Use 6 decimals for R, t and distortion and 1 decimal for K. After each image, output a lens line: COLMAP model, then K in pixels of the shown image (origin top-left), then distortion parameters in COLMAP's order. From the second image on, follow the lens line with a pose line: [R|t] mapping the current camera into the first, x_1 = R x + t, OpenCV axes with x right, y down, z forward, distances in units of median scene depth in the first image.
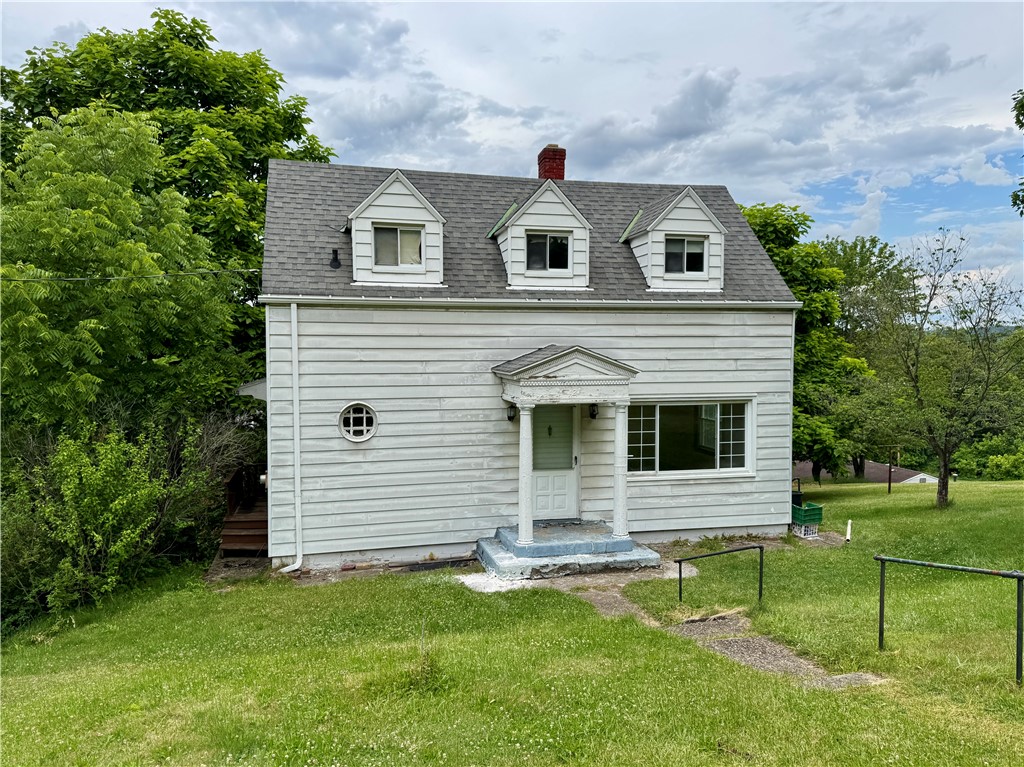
lens RADIAL K [[726.7, 0, 512.0], [0, 726.7, 383.5], [0, 0, 1]] dist [0.042378, -0.092969]
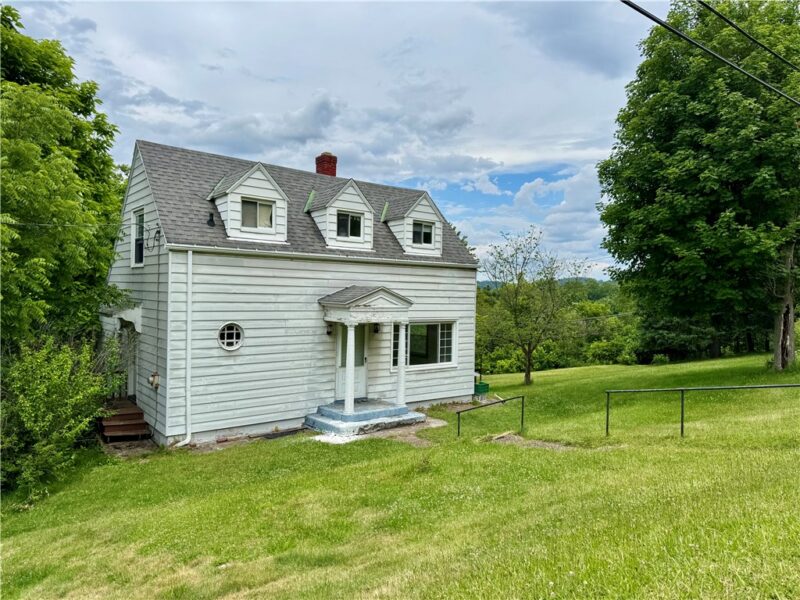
lens RADIAL K [[553.7, 0, 400.0], [0, 553.7, 300.0], [0, 0, 1]] dist [-0.053640, -0.000628]
pose [[0.900000, 0.016798, 0.435566, -0.369699], [-0.003572, 0.999508, -0.031166, 0.014116], [-0.435875, 0.026494, 0.899617, -0.101521]]
